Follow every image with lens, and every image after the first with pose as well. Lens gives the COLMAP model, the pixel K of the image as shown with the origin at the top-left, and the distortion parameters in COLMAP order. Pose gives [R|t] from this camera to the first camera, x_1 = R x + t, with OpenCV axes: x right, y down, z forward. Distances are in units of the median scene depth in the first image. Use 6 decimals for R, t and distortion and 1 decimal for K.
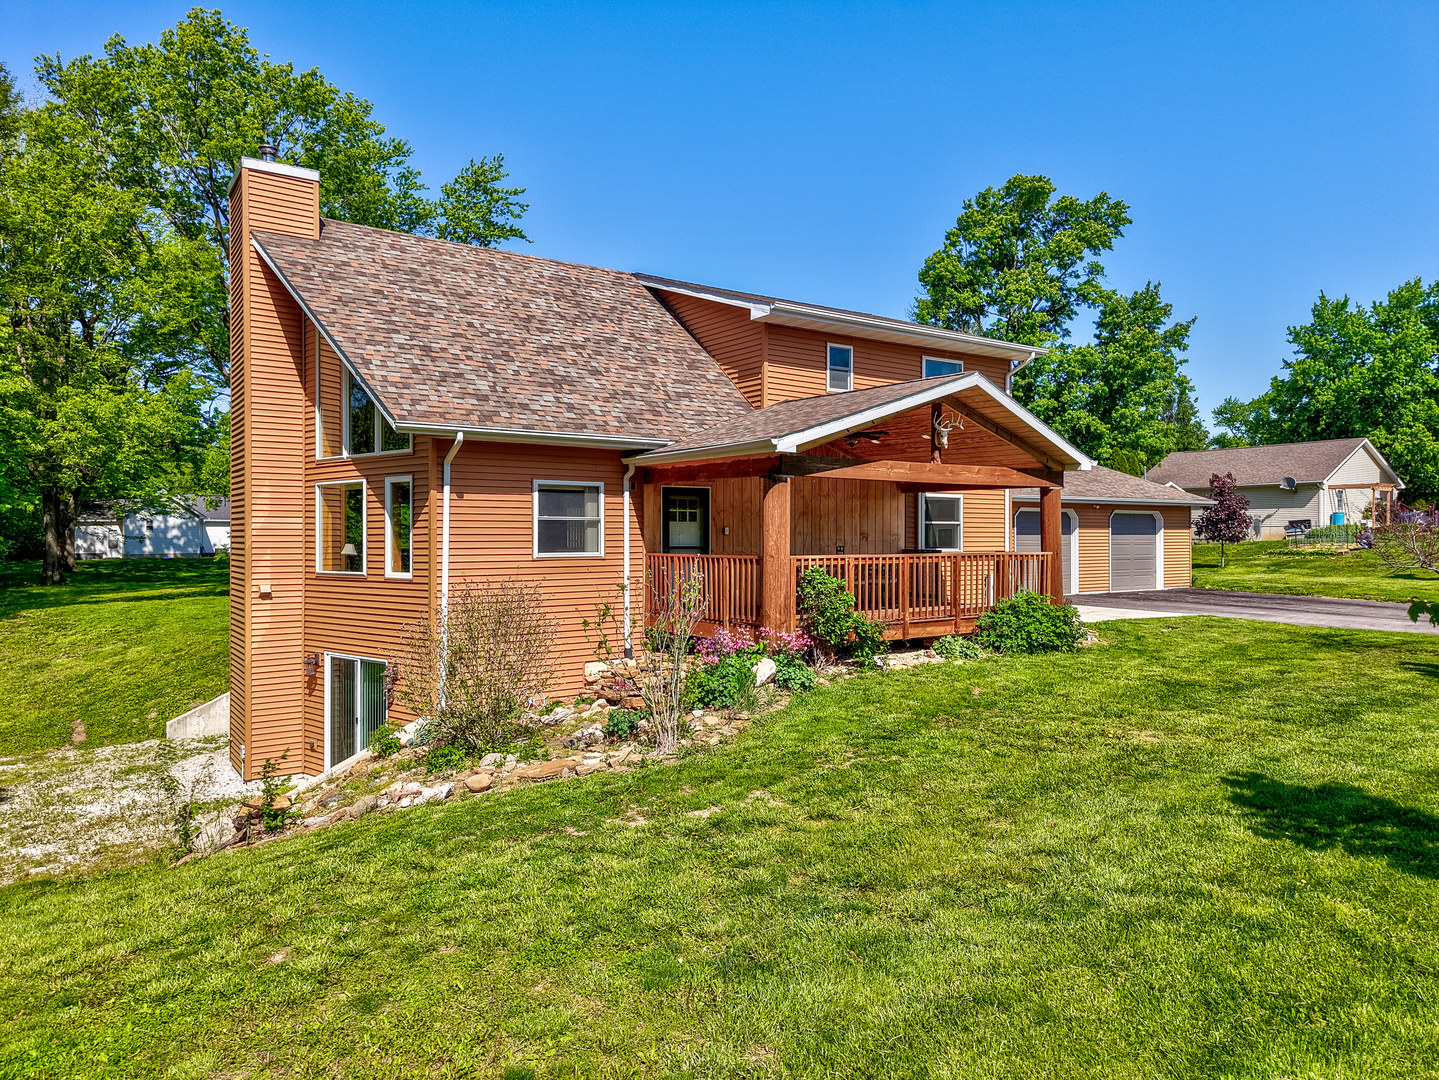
lens RADIAL K [[982.3, 0, 704.7], [0, 982.3, 537.8], [0, 0, 1]] dist [0.033058, -0.004261]
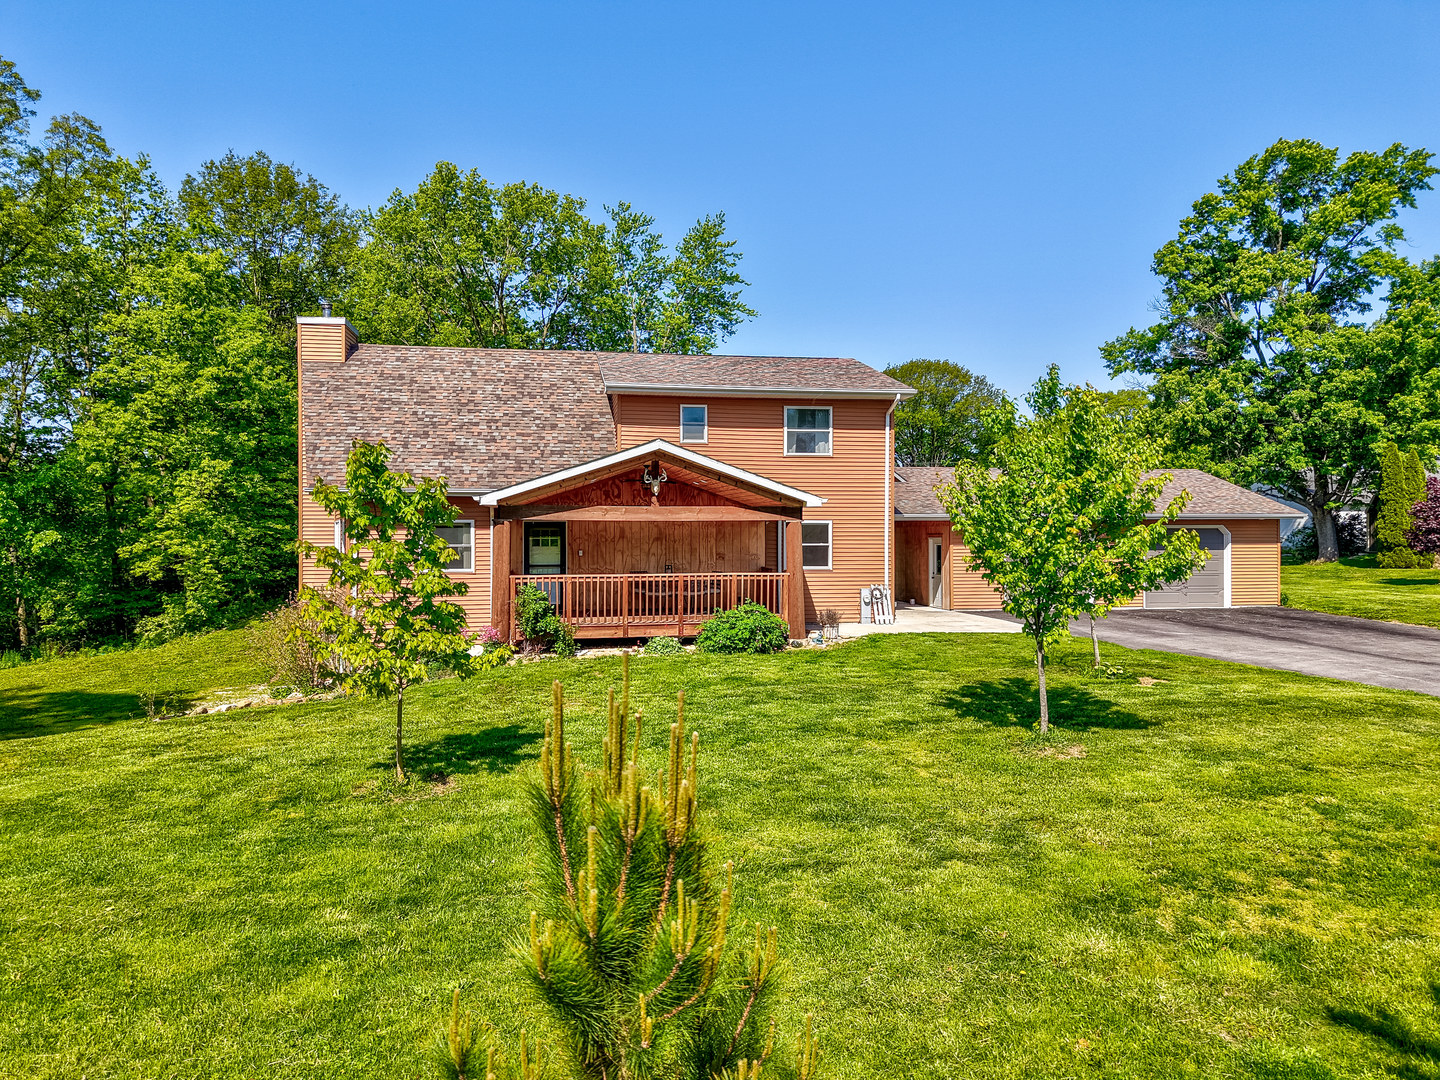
lens RADIAL K [[983.0, 0, 699.9], [0, 983.0, 542.4], [0, 0, 1]] dist [0.033058, -0.004261]
pose [[0.905234, 0.002100, -0.424908, 0.665920], [0.000807, 0.999977, 0.006661, -0.027416], [0.424913, -0.006373, 0.905212, -0.134944]]
